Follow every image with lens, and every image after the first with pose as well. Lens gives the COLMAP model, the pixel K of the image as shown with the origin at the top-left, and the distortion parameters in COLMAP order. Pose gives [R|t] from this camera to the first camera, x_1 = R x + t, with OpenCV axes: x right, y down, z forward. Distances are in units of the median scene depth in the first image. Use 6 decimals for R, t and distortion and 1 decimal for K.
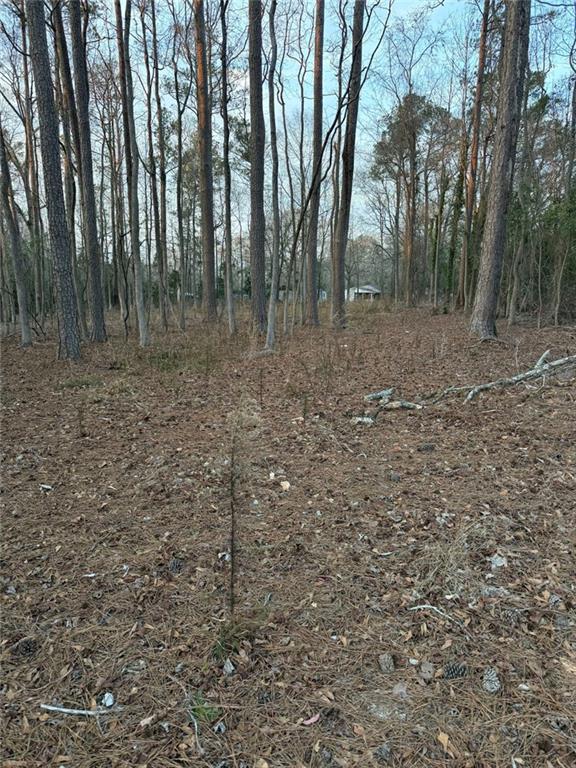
lens RADIAL K [[553.8, 0, 303.8], [0, 553.8, 387.3], [0, 0, 1]] dist [0.061182, -0.076010]
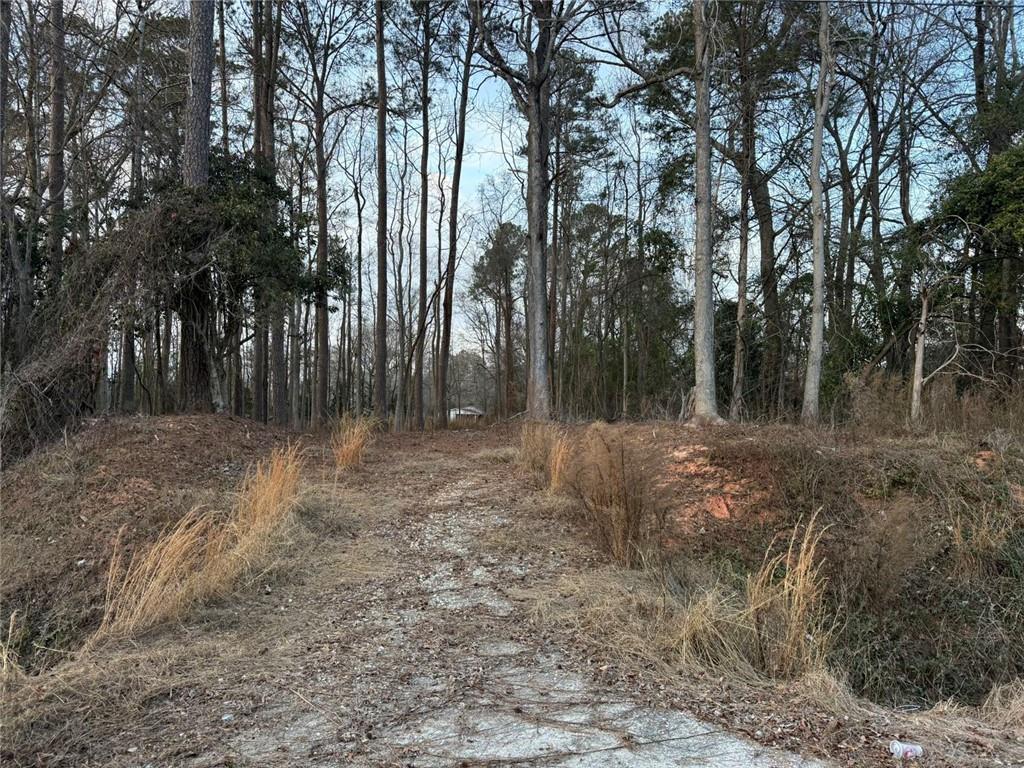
lens RADIAL K [[738.4, 0, 513.8], [0, 738.4, 391.0], [0, 0, 1]] dist [0.061182, -0.076010]
pose [[0.986086, 0.002113, 0.166222, -0.041016], [0.032530, 0.978135, -0.205412, 0.113703], [-0.163022, 0.207961, 0.964456, -0.481022]]
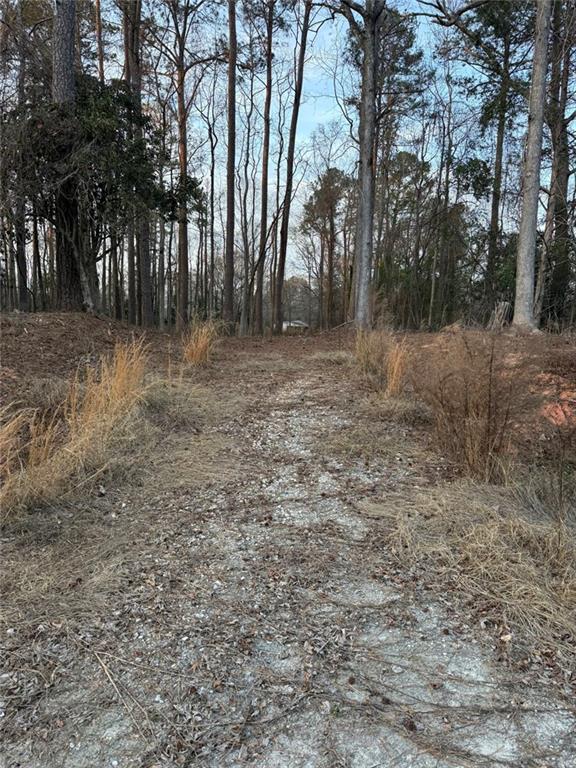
lens RADIAL K [[553.8, 0, 294.9], [0, 553.8, 395.1], [0, 0, 1]] dist [0.061182, -0.076010]
pose [[0.994229, 0.012157, 0.106585, -0.039737], [-0.006351, 0.998485, -0.054649, 0.105924], [-0.107088, 0.053656, 0.992801, -0.411180]]
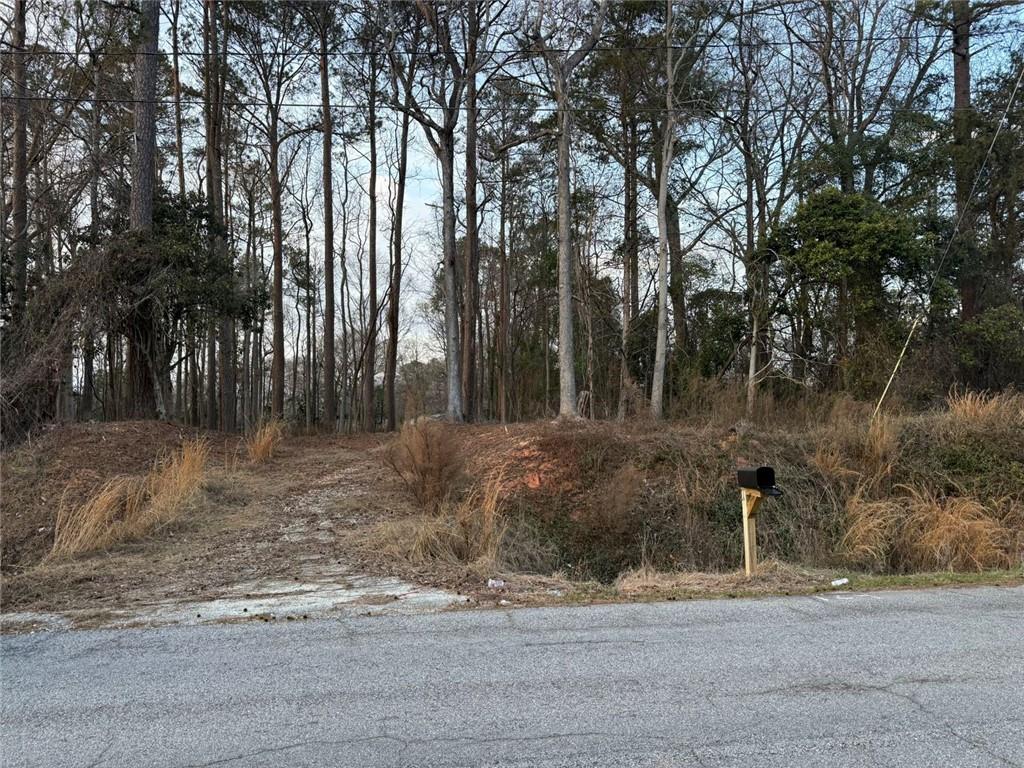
lens RADIAL K [[738.4, 0, 519.5], [0, 738.4, 391.4], [0, 0, 1]] dist [0.061182, -0.076010]
pose [[0.978906, -0.011506, 0.203987, 0.002390], [0.055727, 0.975594, -0.212393, 0.137893], [-0.196565, 0.219280, 0.955656, -0.586065]]
